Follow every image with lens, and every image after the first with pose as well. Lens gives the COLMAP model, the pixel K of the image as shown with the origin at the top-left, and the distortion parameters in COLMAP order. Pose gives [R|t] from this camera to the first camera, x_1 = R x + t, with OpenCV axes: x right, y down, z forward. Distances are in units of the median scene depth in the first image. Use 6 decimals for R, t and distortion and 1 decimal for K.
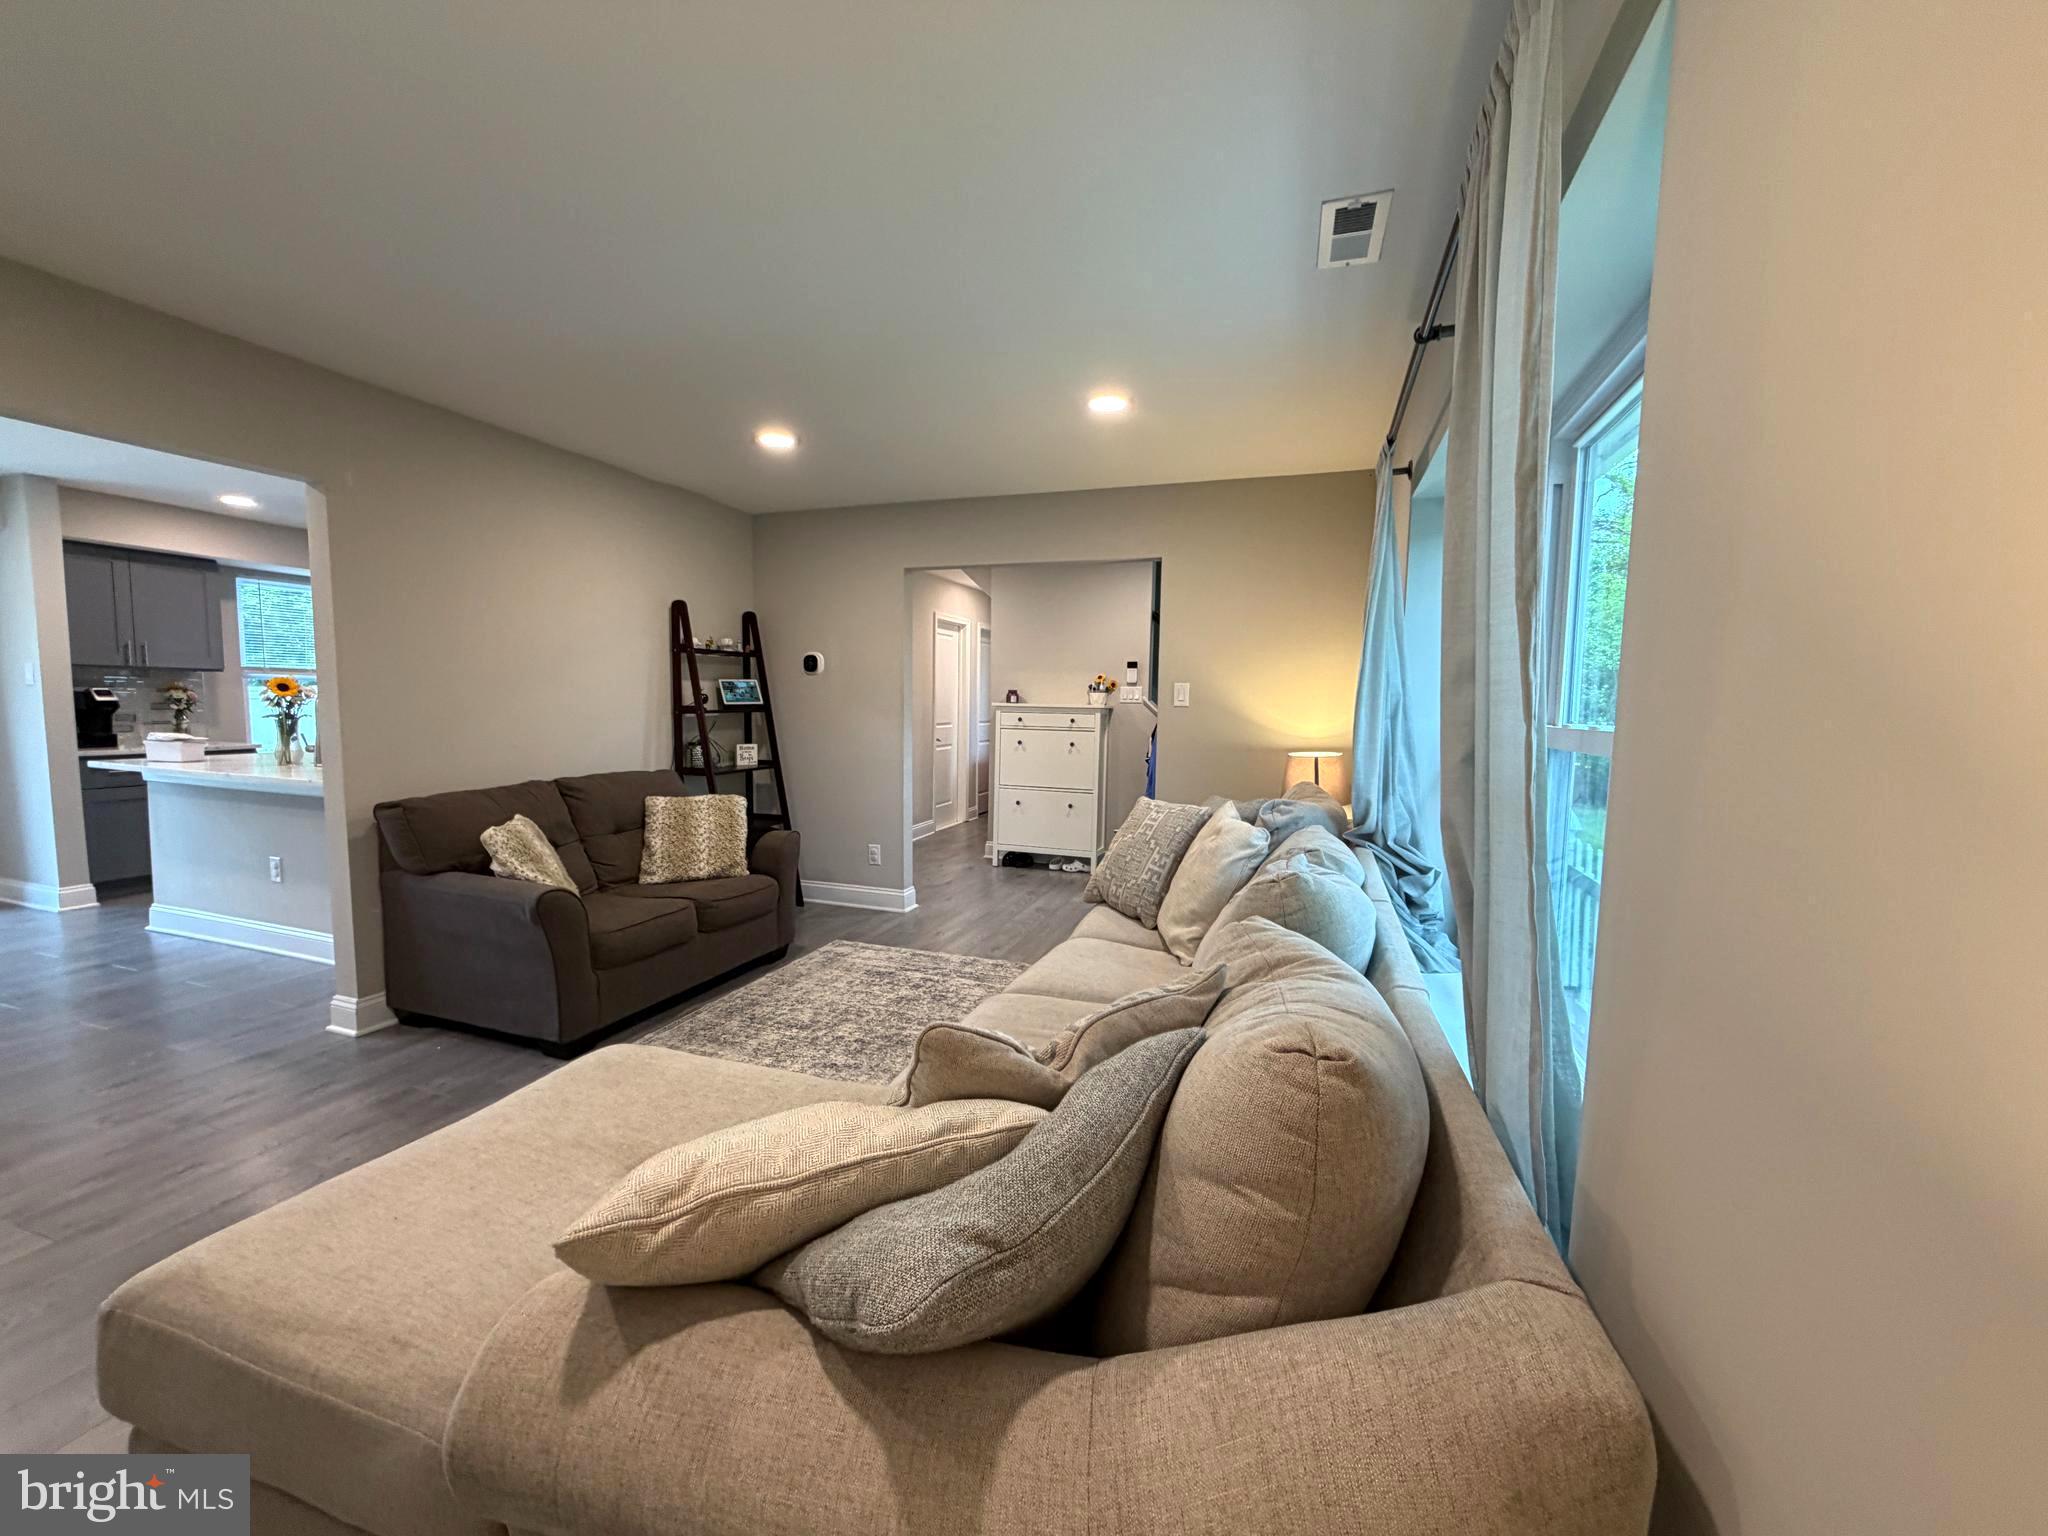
lens RADIAL K [[812.0, 0, 1019.8], [0, 812.0, 759.0], [0, 0, 1]] dist [0.000586, 0.000096]
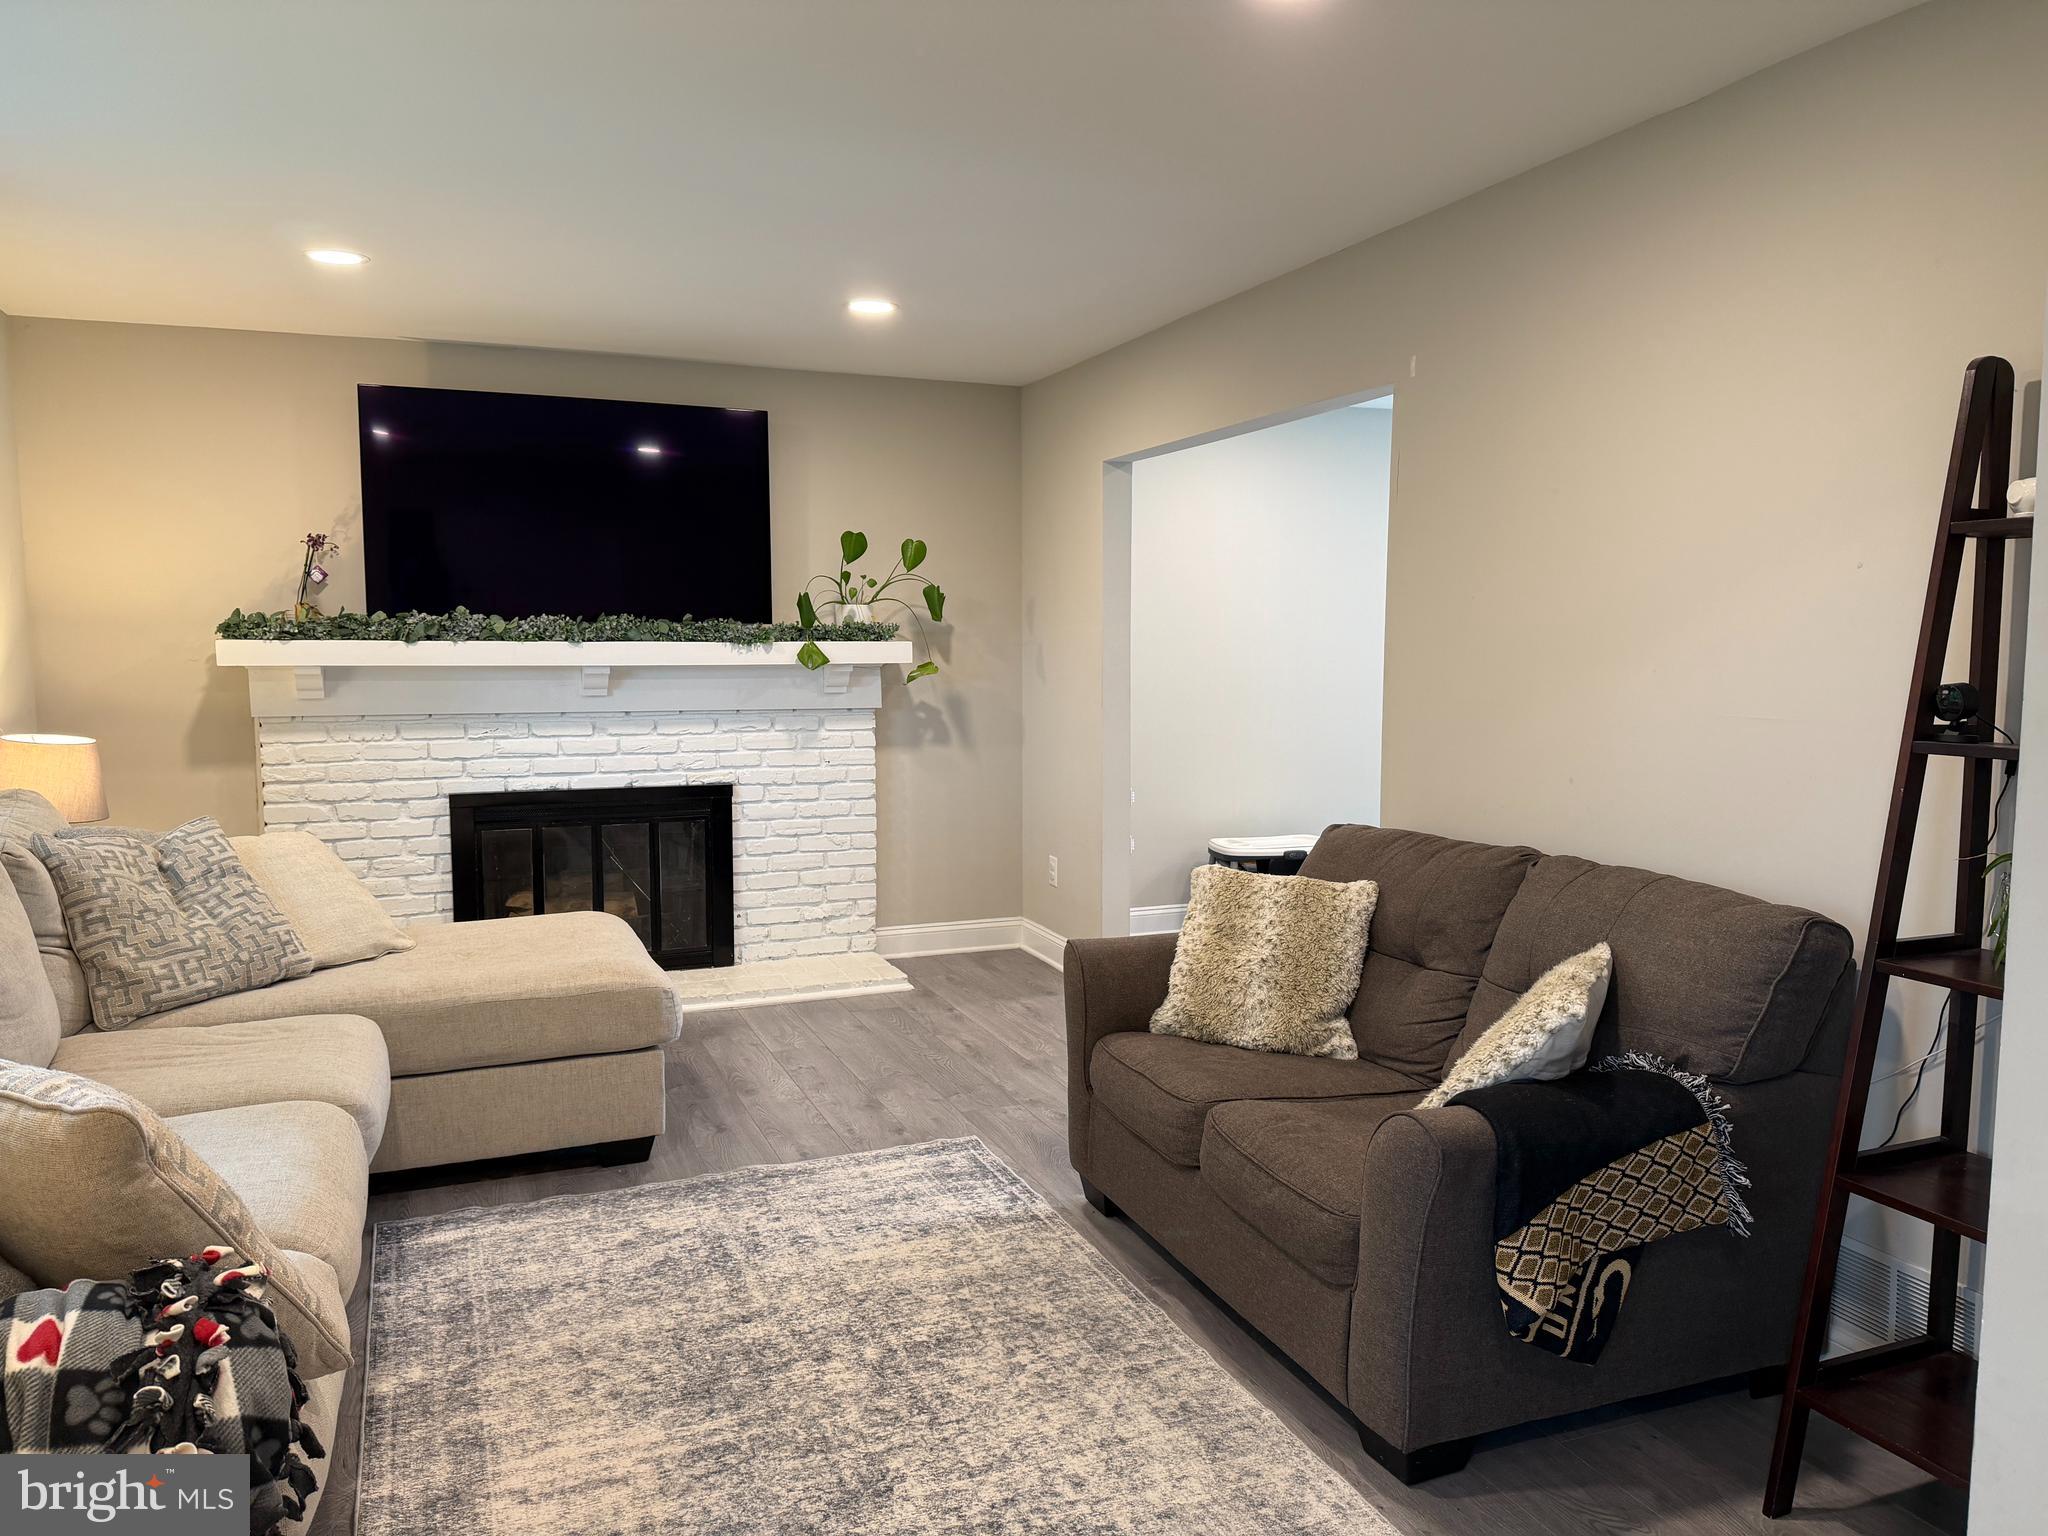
lens RADIAL K [[1441.7, 0, 1026.0], [0, 1441.7, 758.3], [0, 0, 1]] dist [0.088964, -0.071213]
pose [[-0.748326, 0.037930, -0.662246, 0.234512], [-0.060220, 0.990357, 0.124770, -0.125170], [0.660592, 0.133249, -0.738825, 1.488525]]
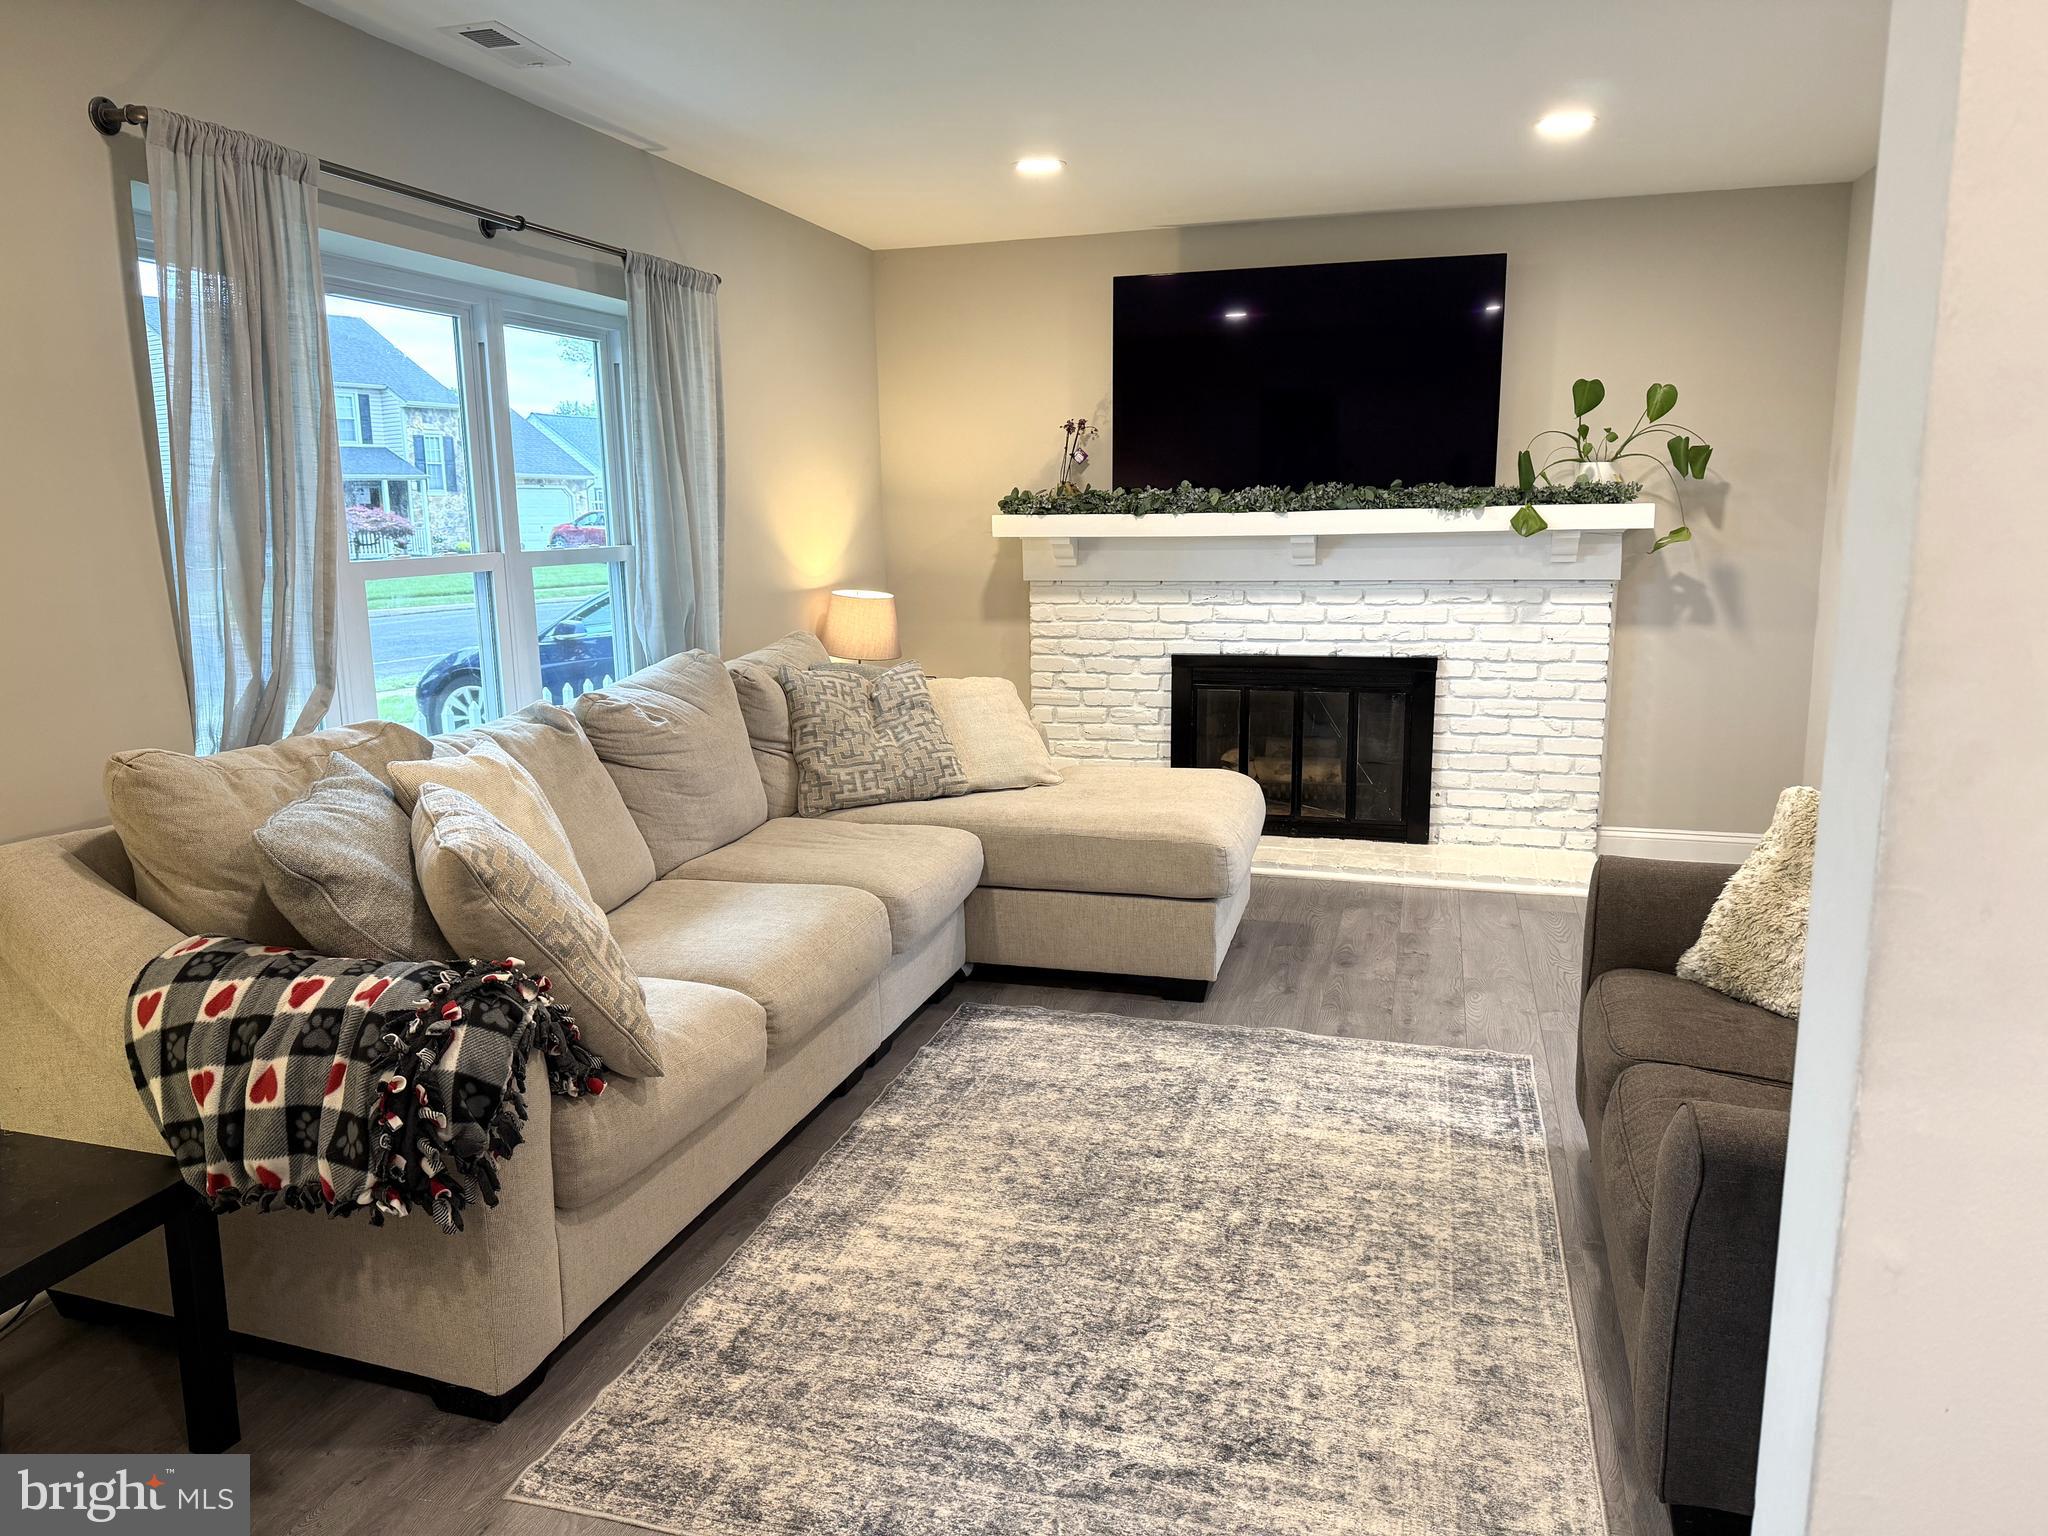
lens RADIAL K [[1441.7, 0, 1025.0], [0, 1441.7, 773.1], [0, 0, 1]] dist [0.088964, -0.071213]
pose [[-0.998528, 0.004091, -0.054087, -0.056636], [-0.009396, 0.969031, 0.246761, -0.137364], [0.053422, 0.246906, -0.967566, 1.602512]]
